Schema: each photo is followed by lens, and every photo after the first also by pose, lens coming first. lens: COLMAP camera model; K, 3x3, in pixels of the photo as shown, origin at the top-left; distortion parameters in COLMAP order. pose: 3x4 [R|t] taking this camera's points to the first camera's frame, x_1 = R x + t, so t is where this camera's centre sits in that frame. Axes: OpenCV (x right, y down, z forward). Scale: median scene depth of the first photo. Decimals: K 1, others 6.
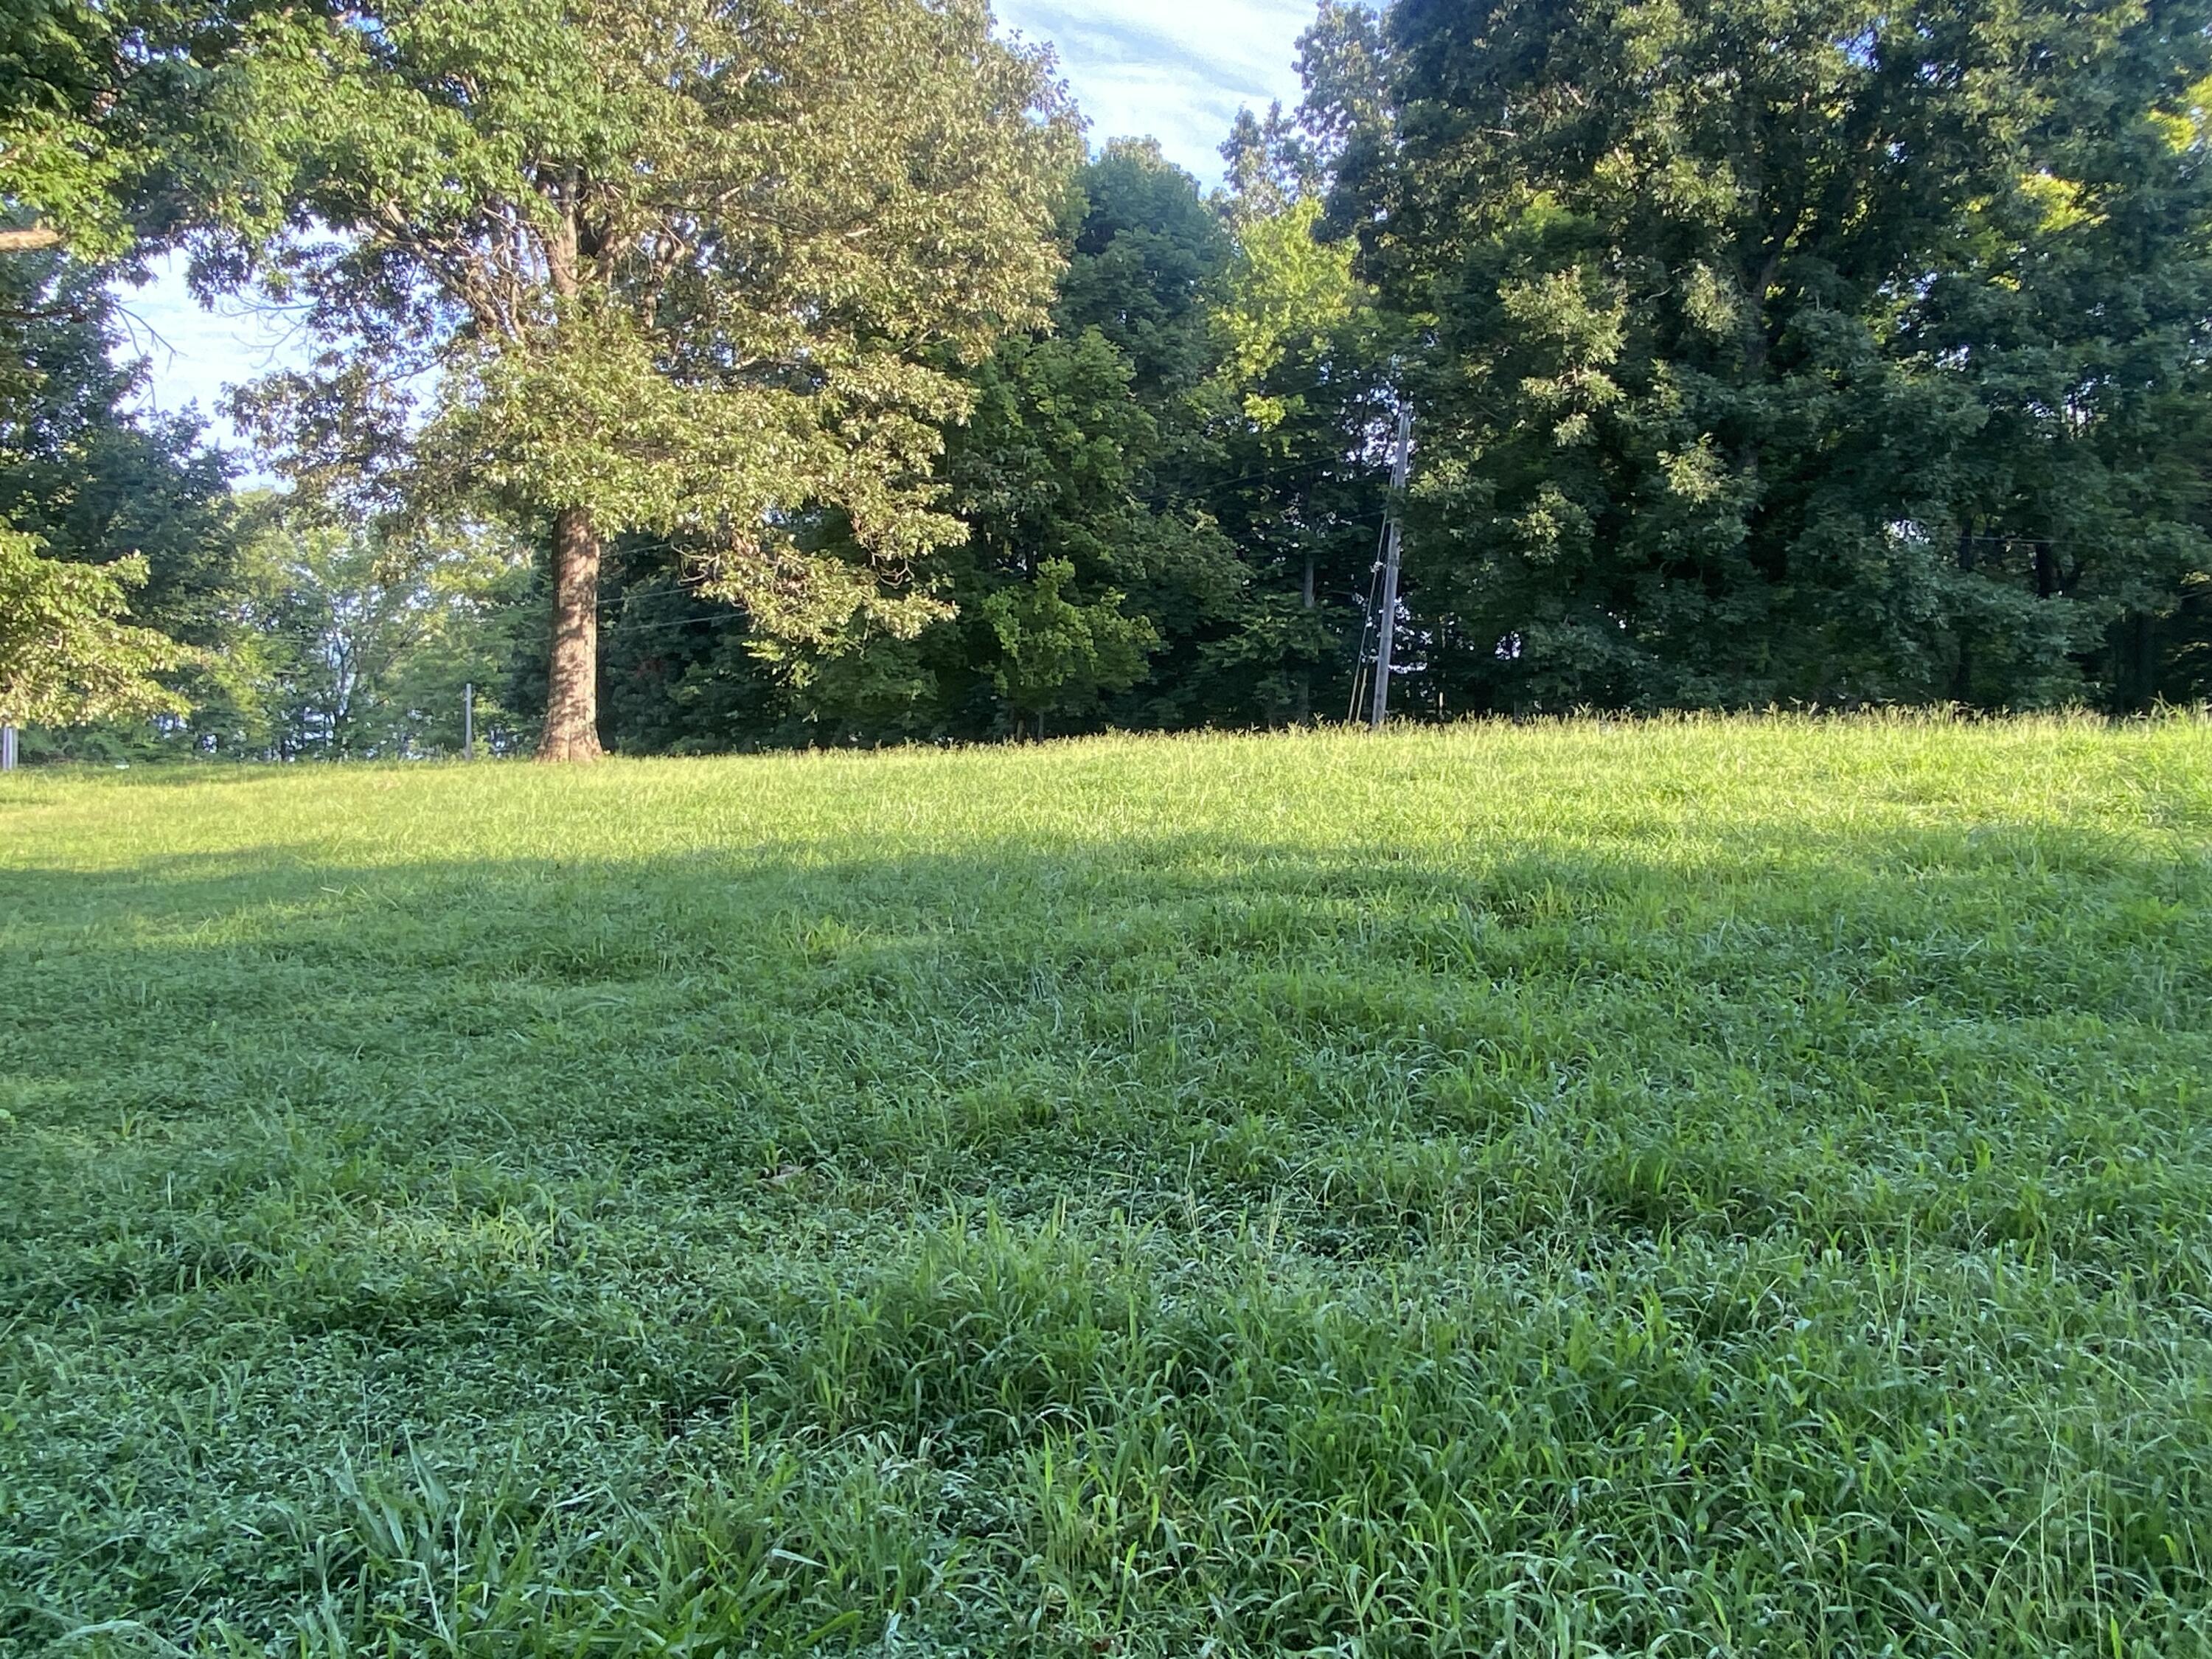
lens RADIAL K [[1596.7, 0, 1106.0], [0, 1596.7, 829.5], [0, 0, 1]] dist [0.072320, 0.001438]
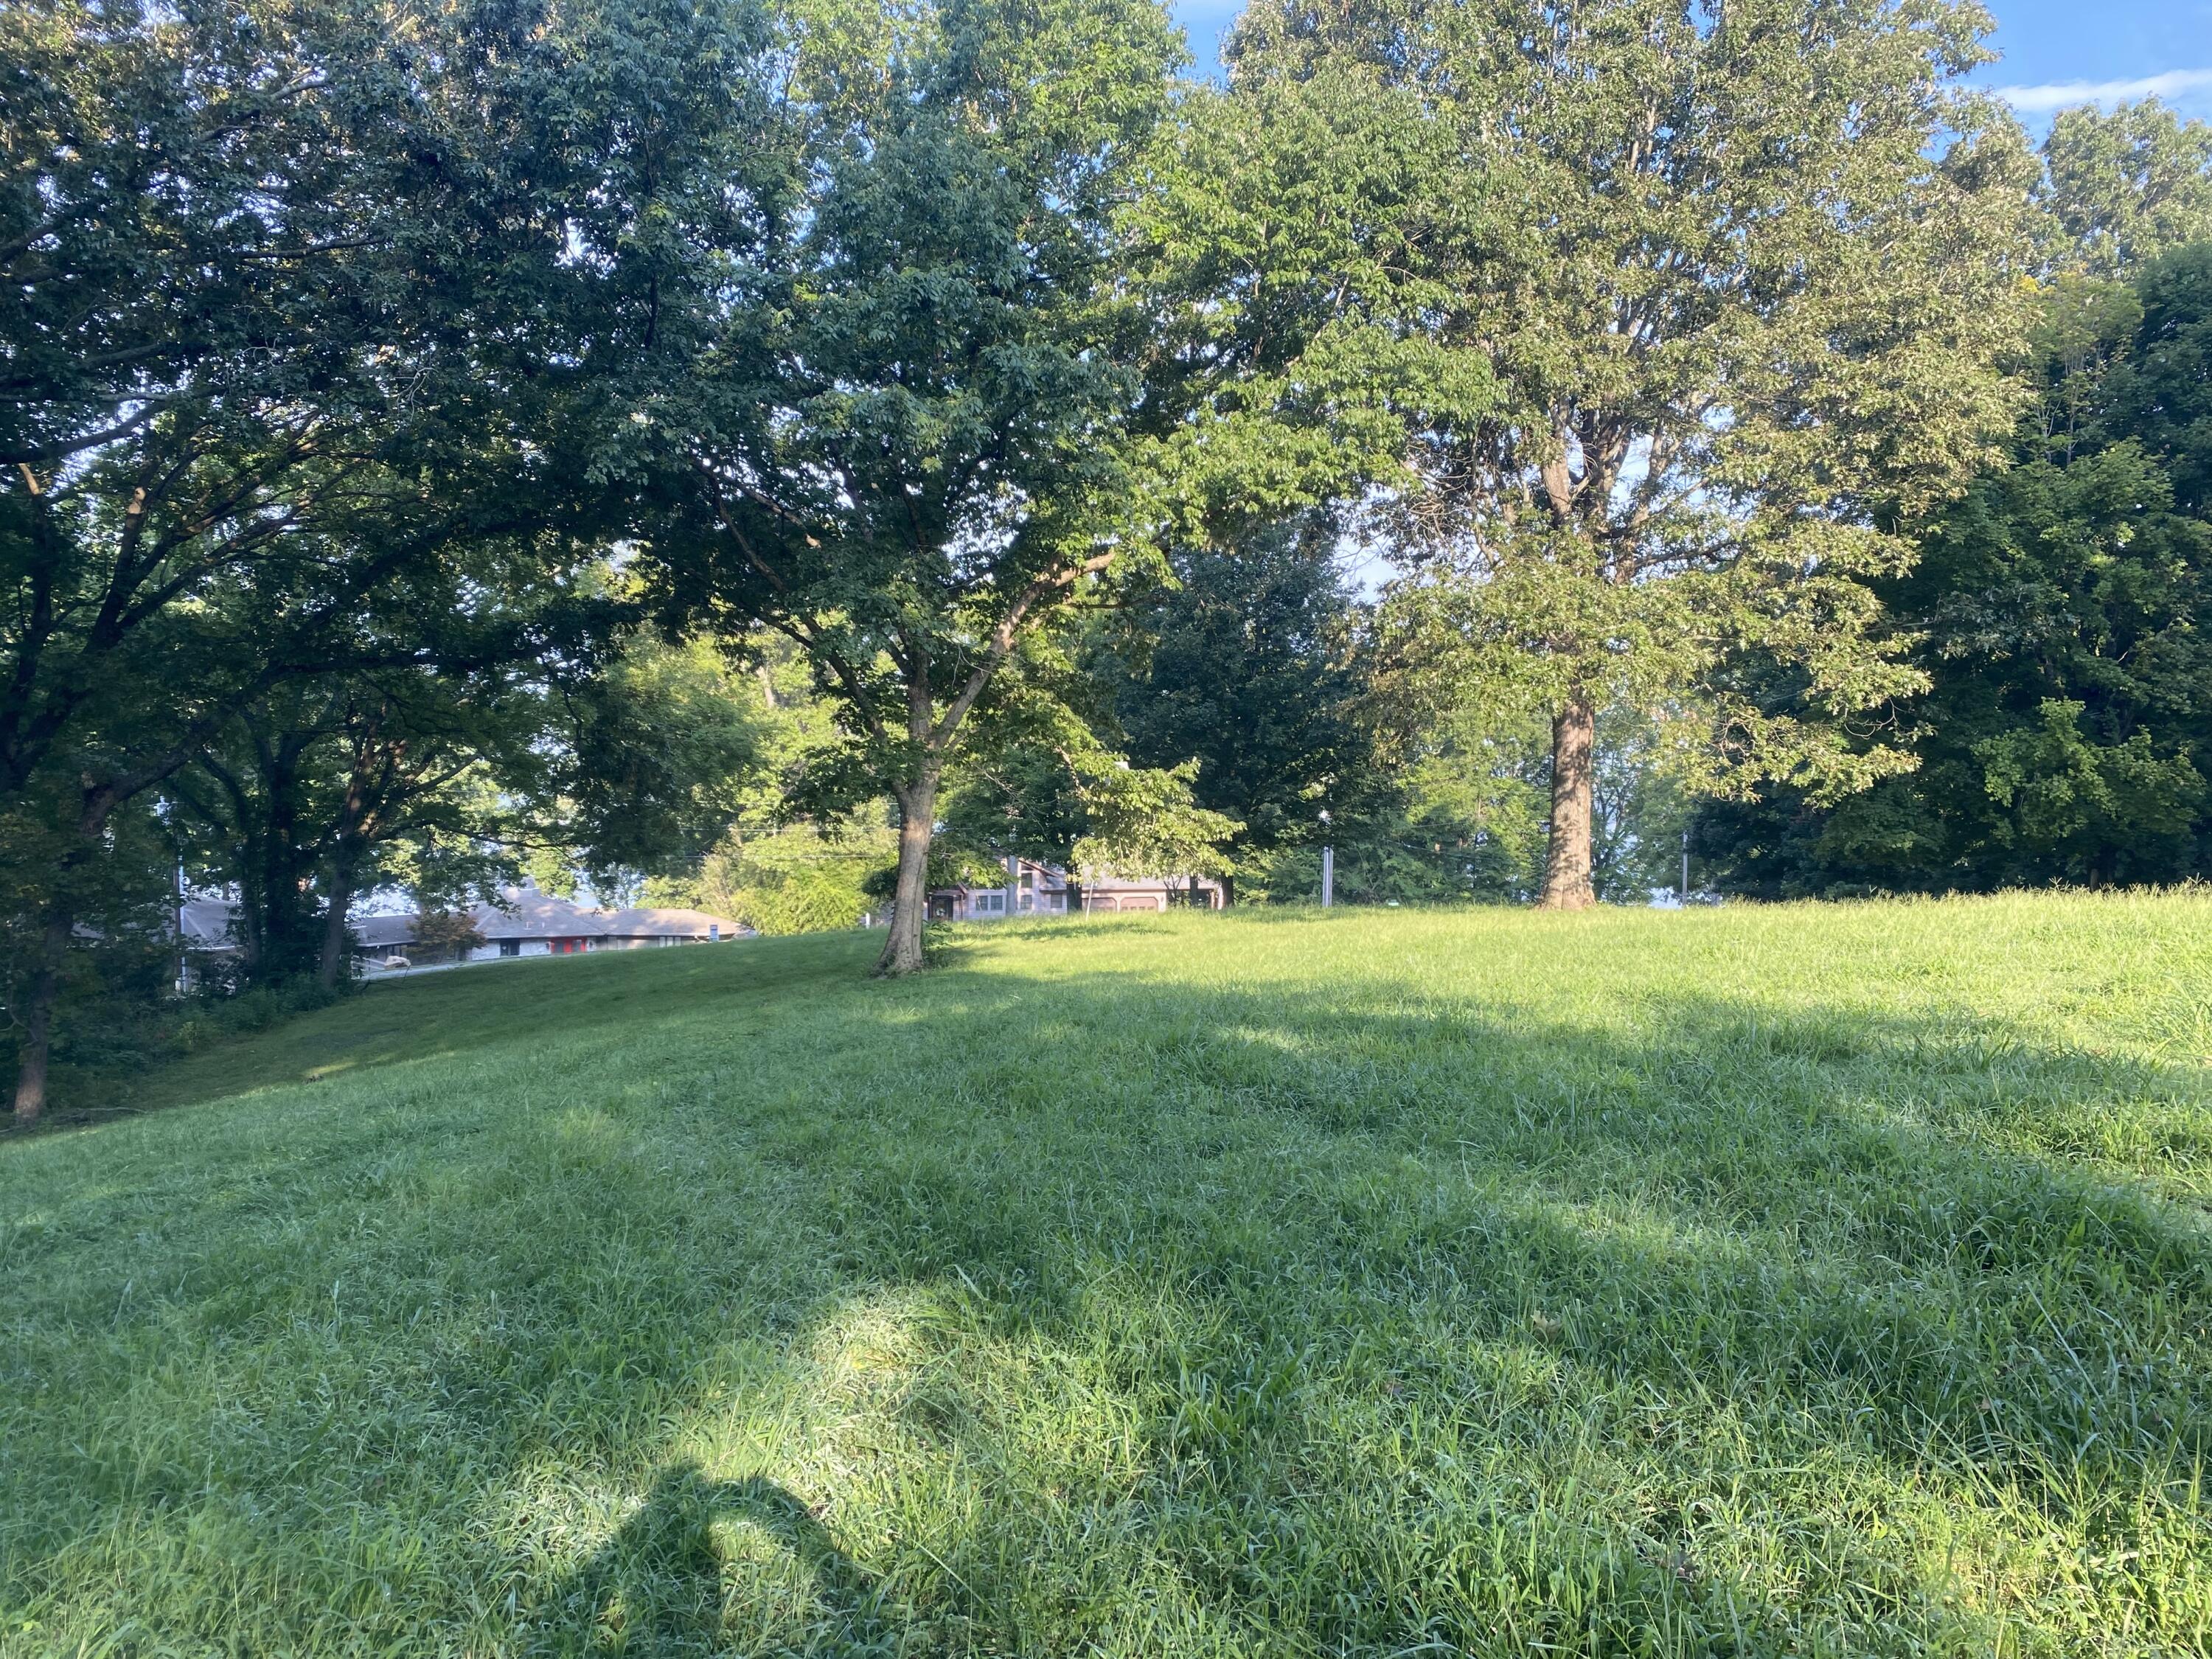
lens RADIAL K [[1704.3, 0, 1106.0], [0, 1704.3, 829.5], [0, 0, 1]] dist [0.006821, -0.010050]
pose [[0.711320, -0.010993, -0.702782, 0.275944], [-0.048186, 0.996763, -0.064363, -0.006478], [0.701214, 0.079647, 0.708488, -0.065332]]
